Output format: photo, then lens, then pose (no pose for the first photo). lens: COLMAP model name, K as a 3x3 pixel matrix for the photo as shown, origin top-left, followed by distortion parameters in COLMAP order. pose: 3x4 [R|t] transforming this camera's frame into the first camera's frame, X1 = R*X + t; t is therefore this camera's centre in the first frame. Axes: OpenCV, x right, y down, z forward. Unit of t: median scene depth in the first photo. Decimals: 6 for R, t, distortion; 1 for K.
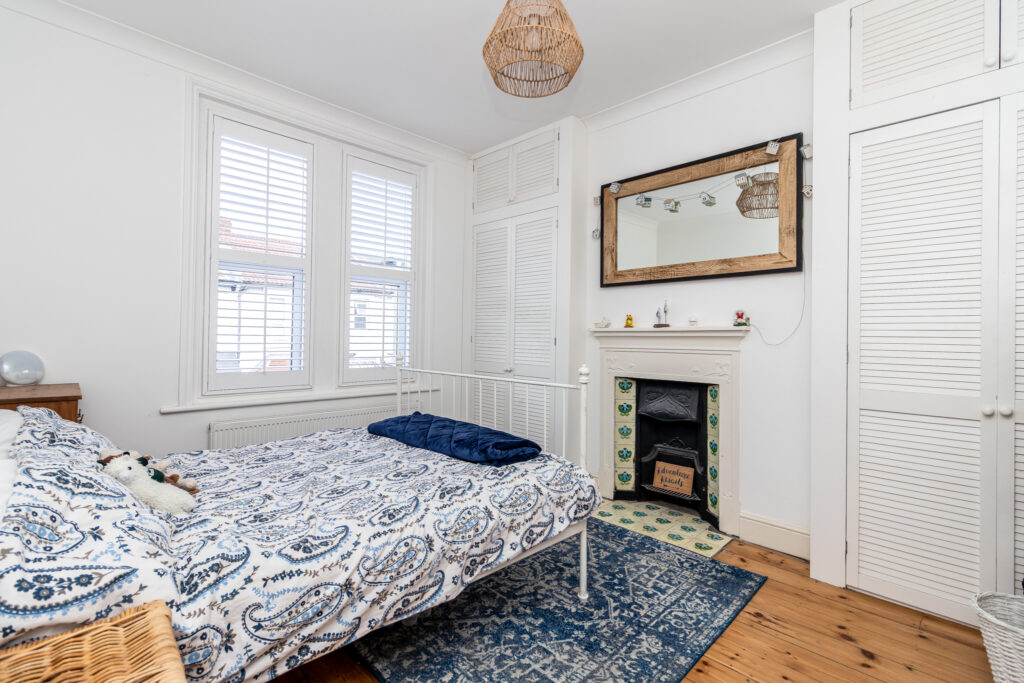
lens RADIAL K [[467.5, 0, 513.5], [0, 467.5, 333.2], [0, 0, 1]] dist [0.001801, 0.000243]
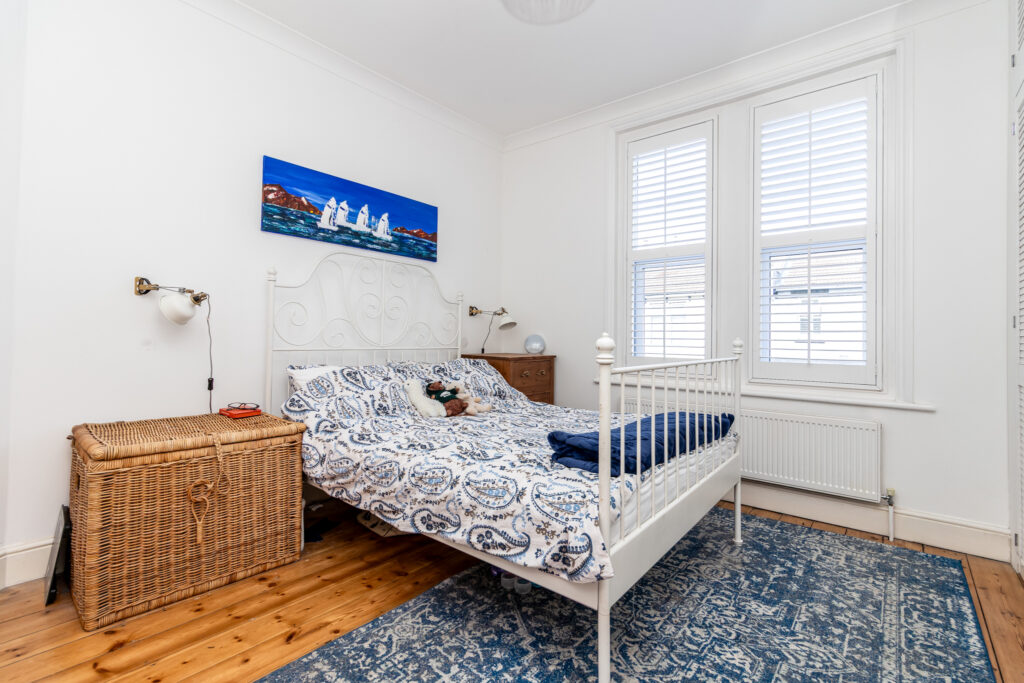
lens RADIAL K [[467.5, 0, 513.5], [0, 467.5, 333.2], [0, 0, 1]] dist [0.001801, 0.000243]
pose [[0.094867, -0.023678, -0.995208, 0.482249], [-0.007784, 0.999669, -0.024526, 0.054412], [0.995460, 0.010073, 0.094651, 0.541298]]
